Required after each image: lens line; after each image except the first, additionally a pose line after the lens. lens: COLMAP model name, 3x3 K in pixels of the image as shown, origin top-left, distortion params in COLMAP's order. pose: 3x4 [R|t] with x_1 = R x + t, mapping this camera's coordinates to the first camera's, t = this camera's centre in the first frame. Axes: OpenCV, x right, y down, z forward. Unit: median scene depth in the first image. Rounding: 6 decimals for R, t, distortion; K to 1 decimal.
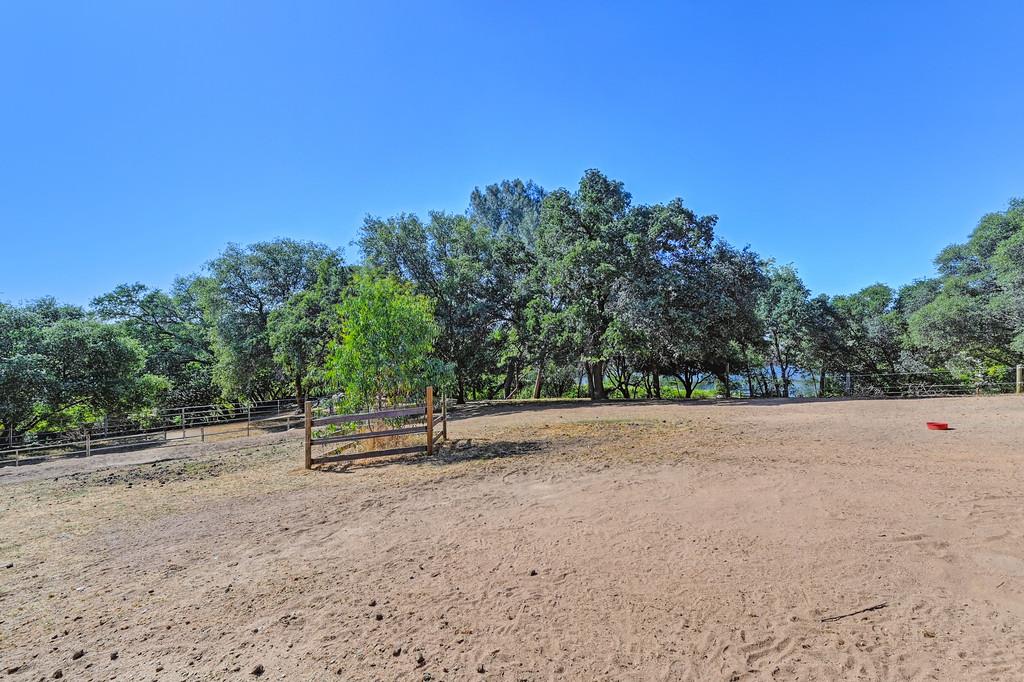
lens RADIAL K [[404.8, 0, 512.2], [0, 404.8, 341.1], [0, 0, 1]] dist [0.007317, -0.001343]
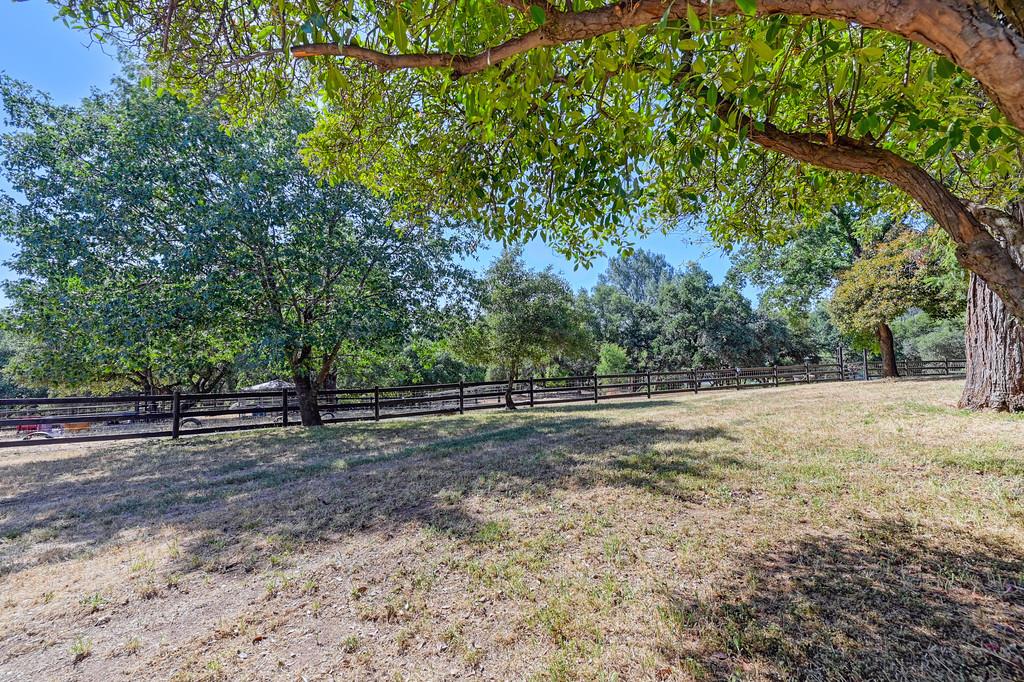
lens RADIAL K [[404.8, 0, 511.5], [0, 404.8, 341.0], [0, 0, 1]] dist [0.007317, -0.001343]
pose [[0.964712, -0.006705, -0.263222, -0.119417], [0.004866, 0.999959, -0.007638, -0.081448], [0.263263, 0.006088, 0.964705, -1.175224]]
